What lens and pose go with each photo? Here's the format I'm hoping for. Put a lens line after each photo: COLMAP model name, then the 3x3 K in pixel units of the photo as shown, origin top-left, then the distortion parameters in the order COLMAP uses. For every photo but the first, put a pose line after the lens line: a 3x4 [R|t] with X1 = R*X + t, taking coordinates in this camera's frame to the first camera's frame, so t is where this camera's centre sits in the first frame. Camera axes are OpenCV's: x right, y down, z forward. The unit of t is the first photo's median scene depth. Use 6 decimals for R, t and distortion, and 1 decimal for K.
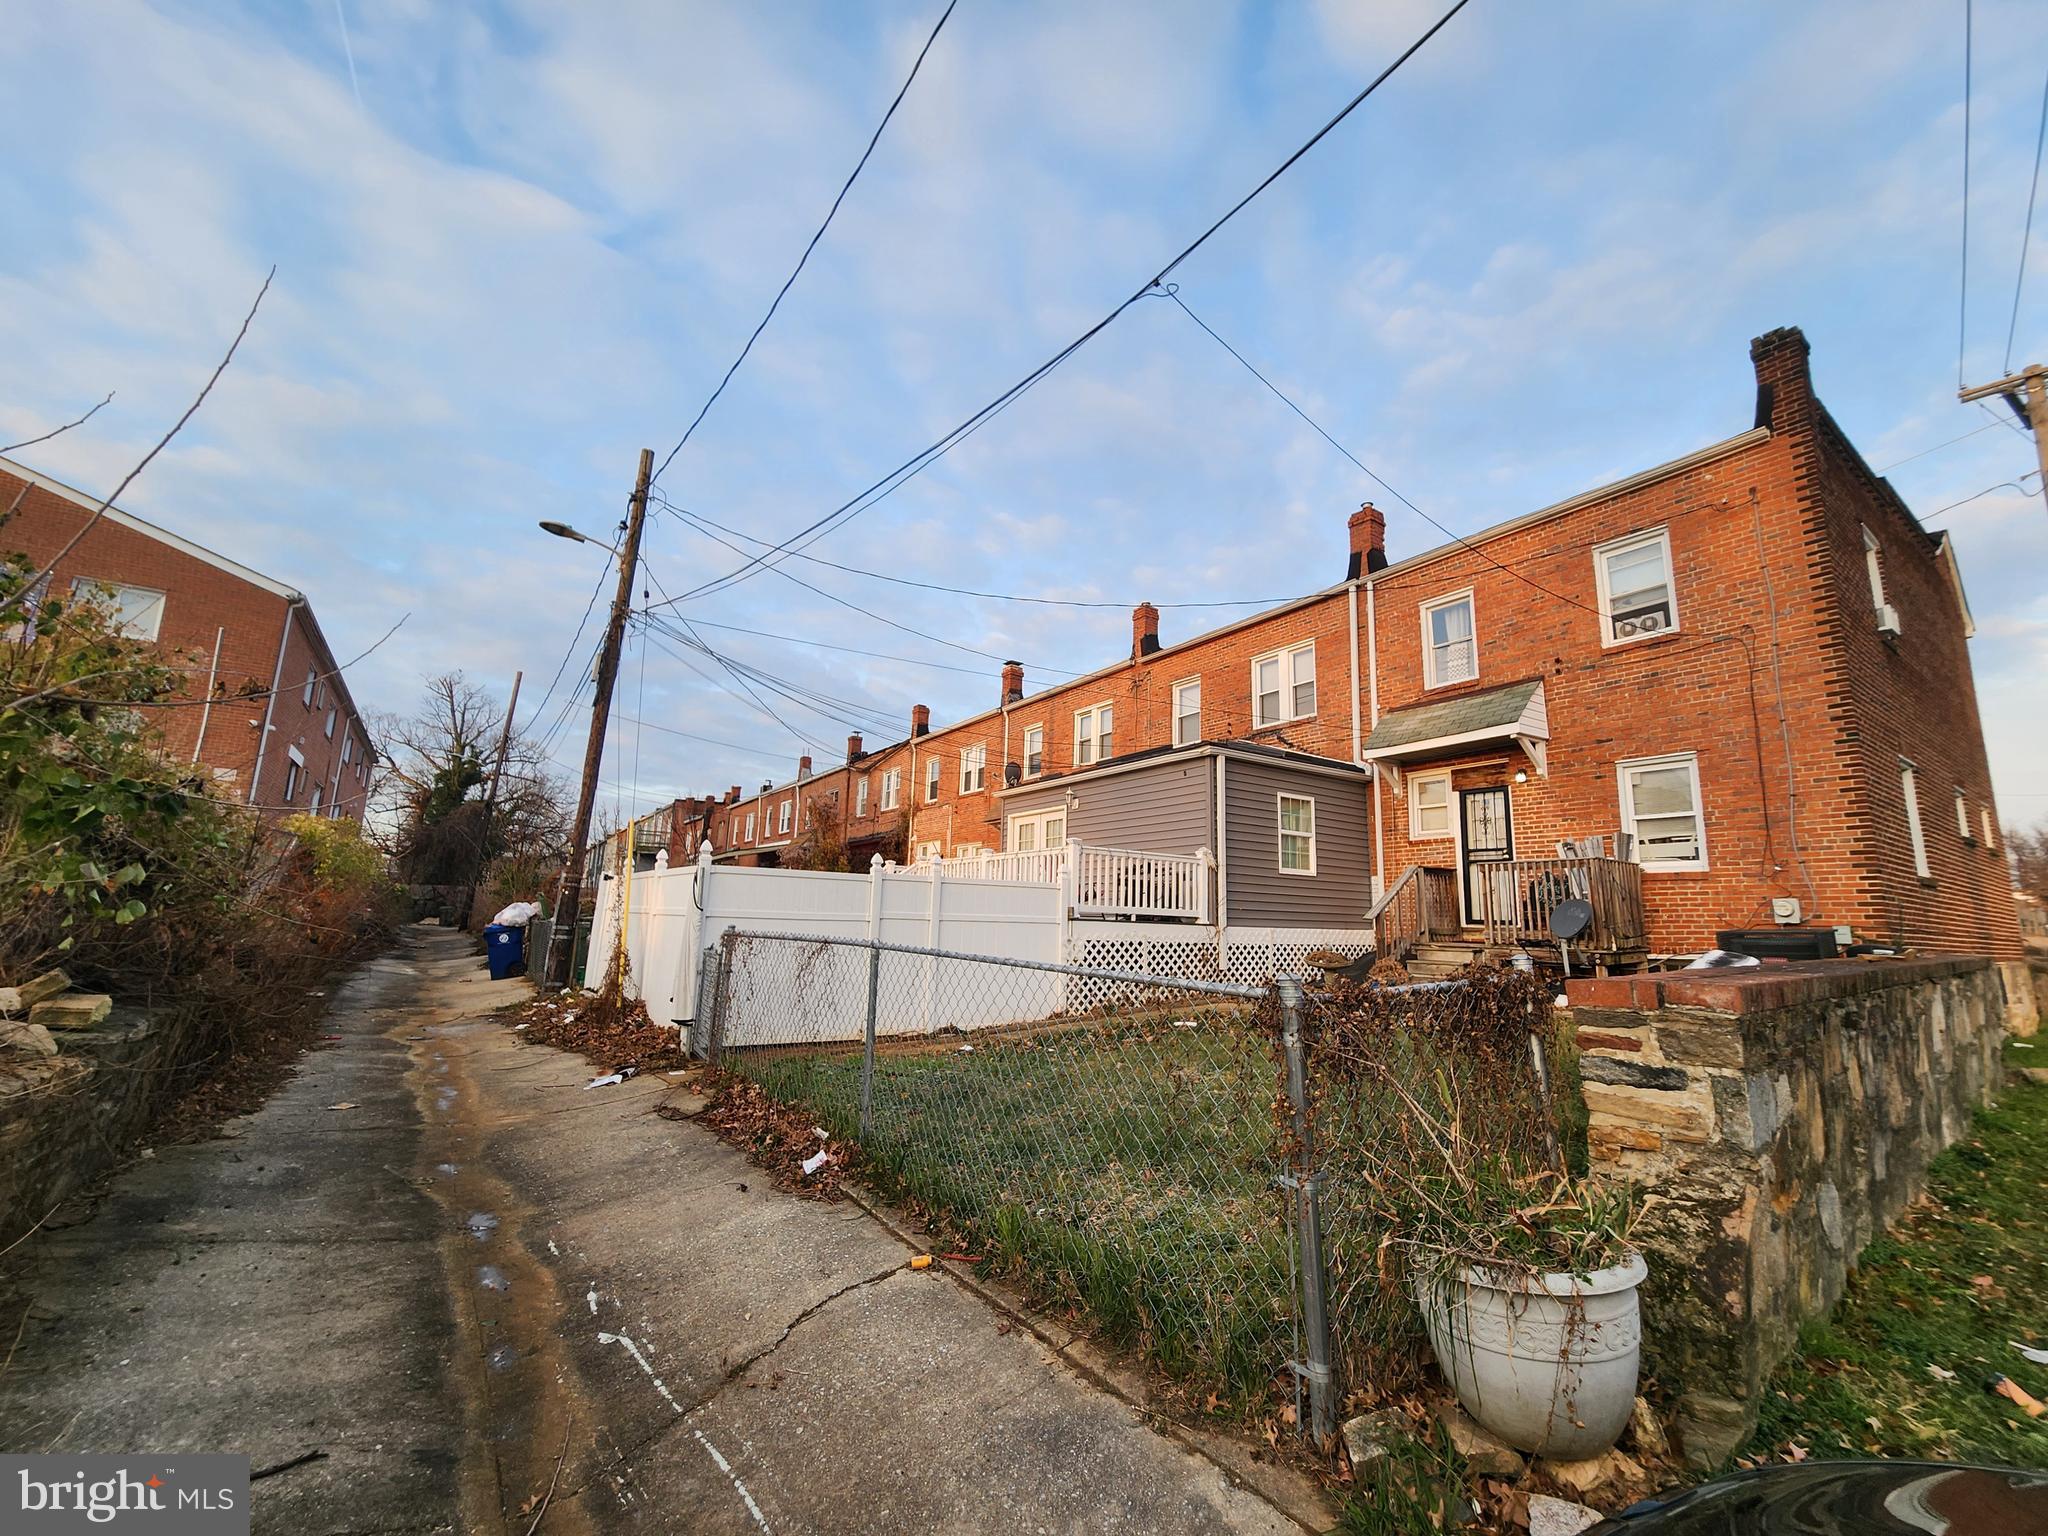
lens RADIAL K [[834.4, 0, 1042.3], [0, 834.4, 771.9], [0, 0, 1]] dist [-0.003690, 0.002693]
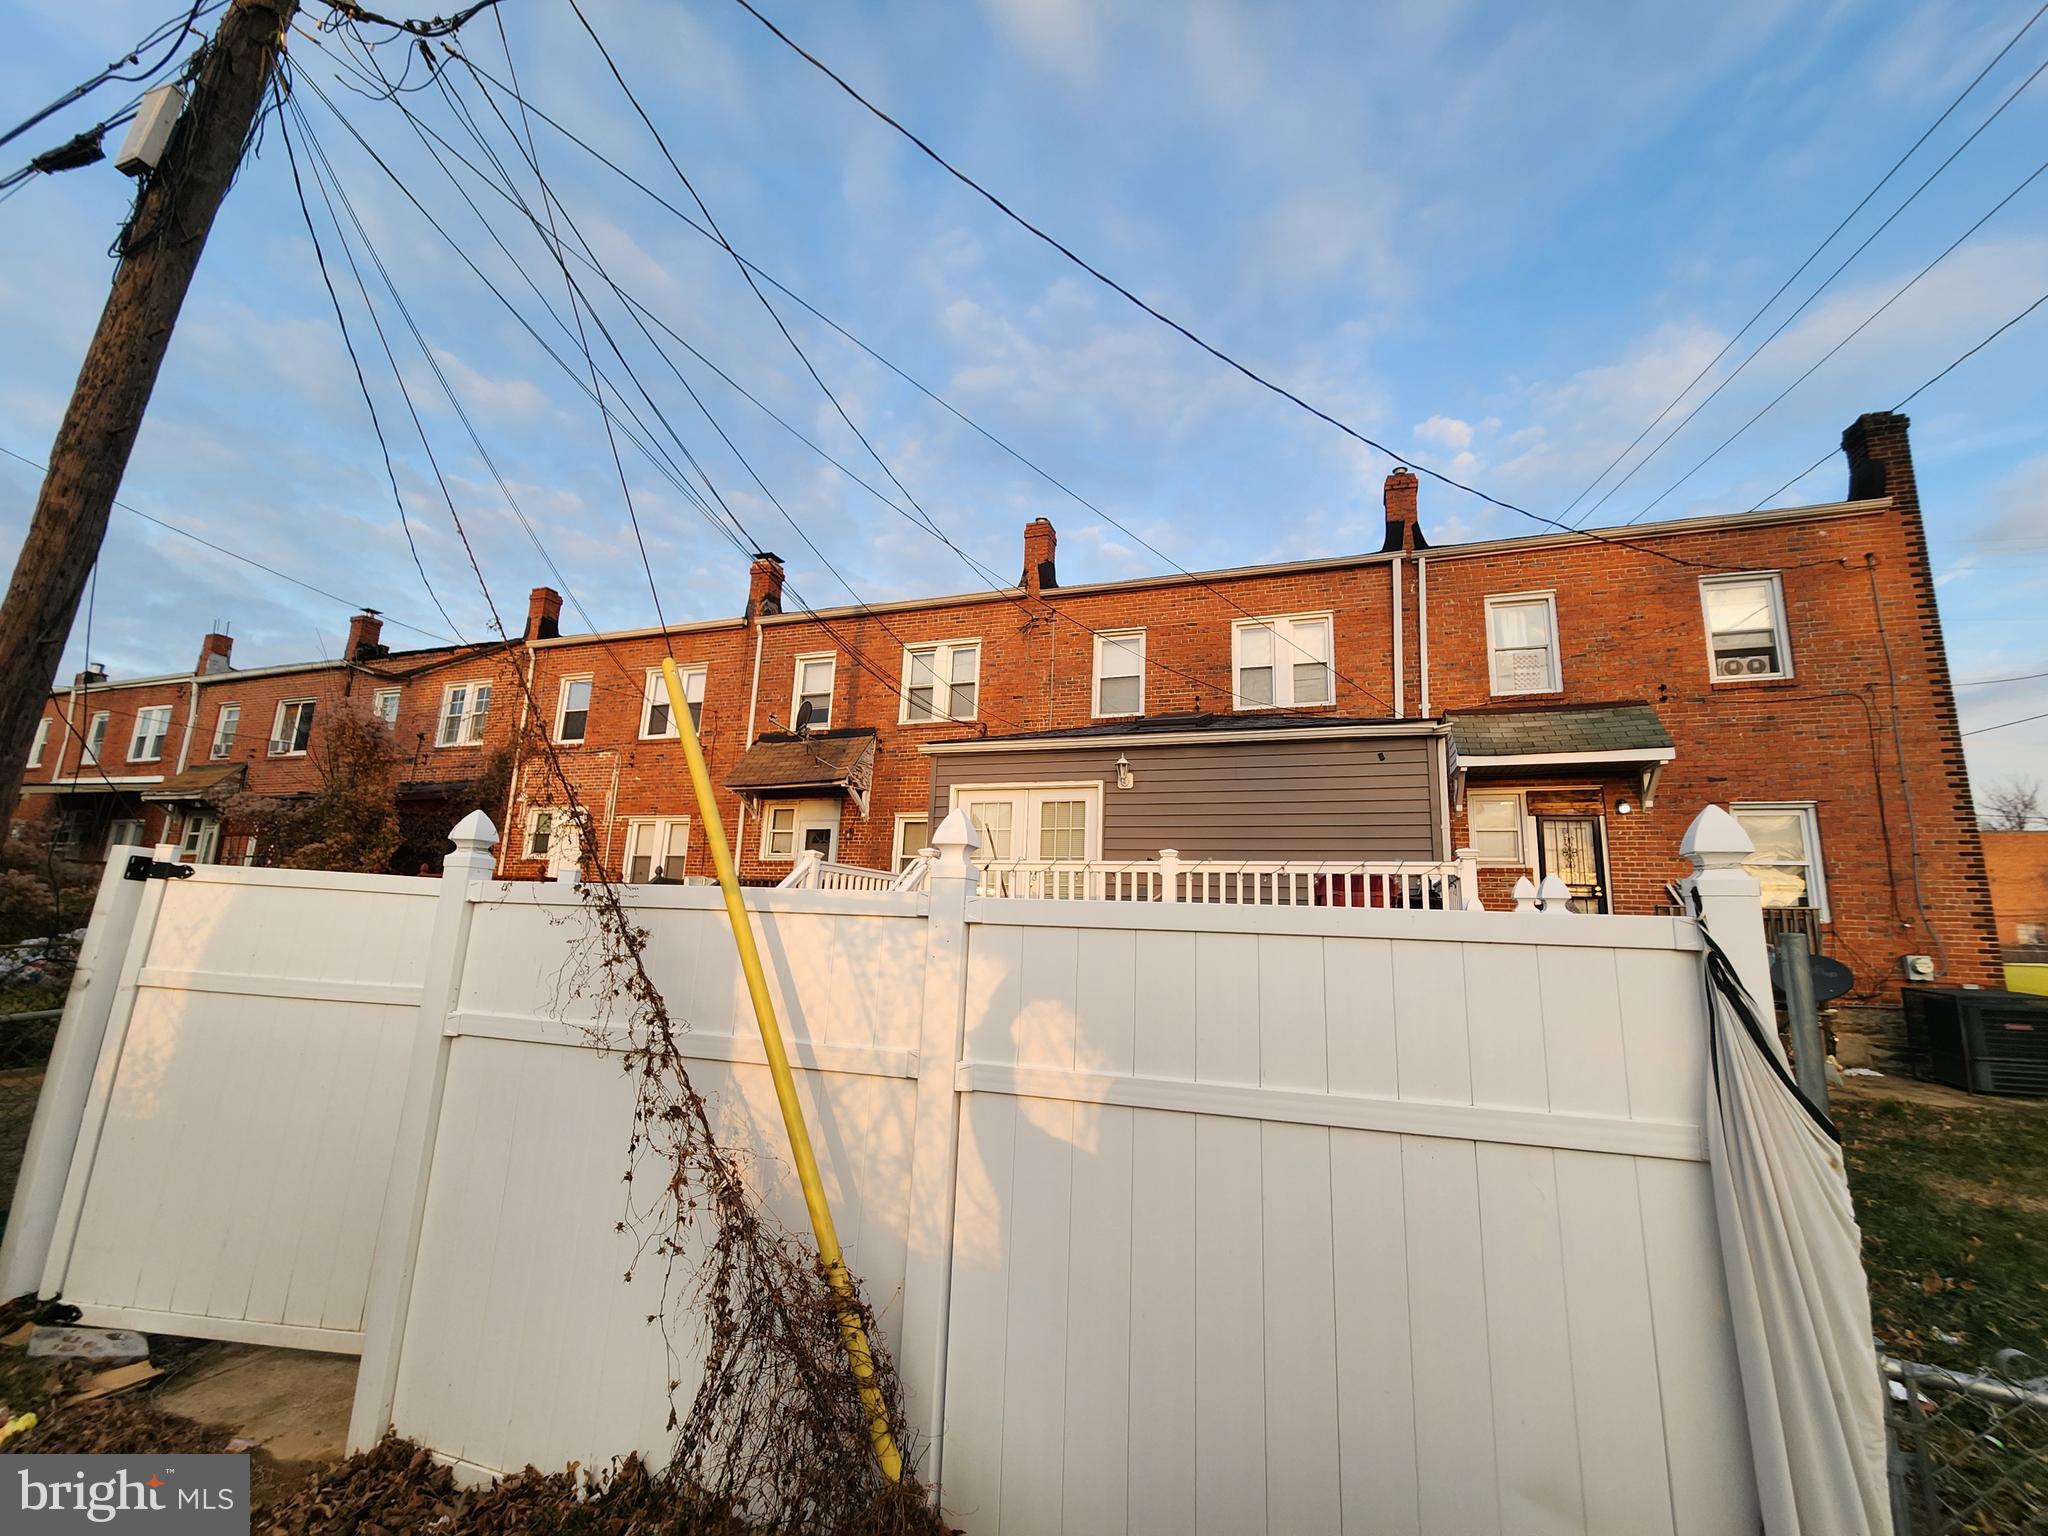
lens RADIAL K [[828.6, 0, 1021.5], [0, 828.6, 801.0], [0, 0, 1]] dist [-0.001288, -0.000153]
pose [[0.806143, 0.122313, 0.578942, -0.414199], [-0.132260, 0.990895, -0.025181, 0.095544], [-0.576751, -0.056272, 0.814980, 0.578913]]
